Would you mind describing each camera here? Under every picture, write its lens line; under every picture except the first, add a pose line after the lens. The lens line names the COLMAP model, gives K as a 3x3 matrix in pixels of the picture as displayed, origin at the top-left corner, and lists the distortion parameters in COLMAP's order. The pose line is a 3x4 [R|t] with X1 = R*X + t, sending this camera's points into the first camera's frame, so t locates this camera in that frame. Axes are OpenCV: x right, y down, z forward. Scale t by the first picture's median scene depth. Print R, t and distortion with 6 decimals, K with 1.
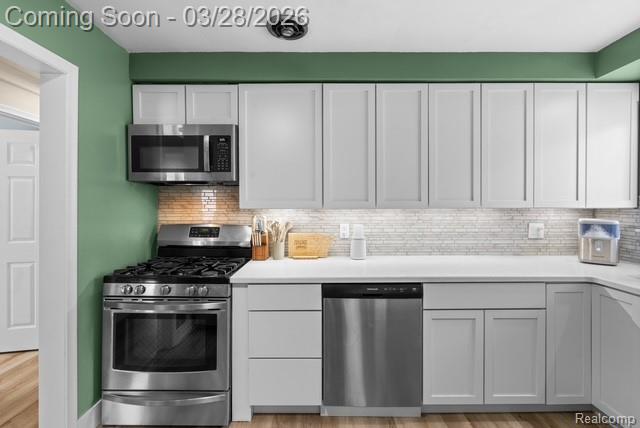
lens RADIAL K [[284.9, 0, 319.9], [0, 284.9, 201.4], [0, 0, 1]] dist [0.000009, -0.000073]
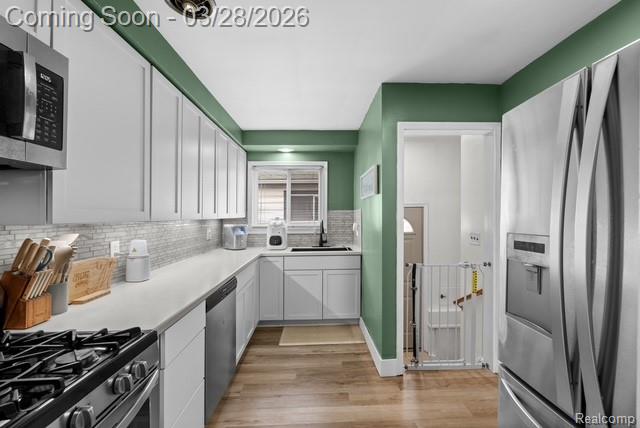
lens RADIAL K [[279.8, 0, 324.9], [0, 279.8, 216.1], [0, 0, 1]] dist [-0.001658, -0.000182]
pose [[-0.031629, -0.000537, 0.999500, -0.711786], [-0.001286, 0.999999, 0.000496, 0.009480], [-0.999499, -0.001270, -0.031630, 0.481699]]
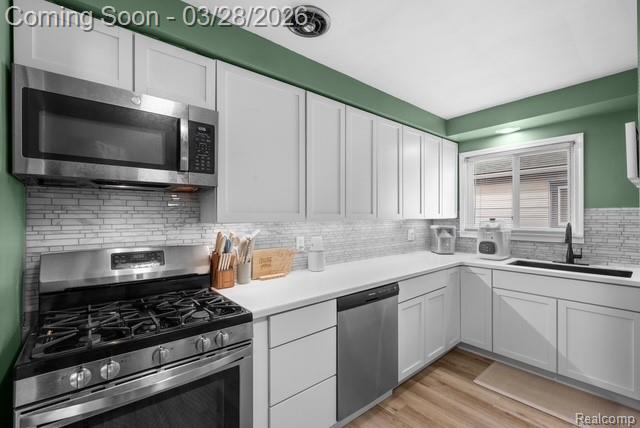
lens RADIAL K [[280.1, 0, 324.5], [0, 280.1, 212.0], [0, 0, 1]] dist [-0.002644, -0.000362]
pose [[0.768735, 0.006809, 0.639531, -0.486283], [-0.001645, 0.999961, -0.008670, 0.001580], [-0.639566, 0.005613, 0.768716, 0.216981]]
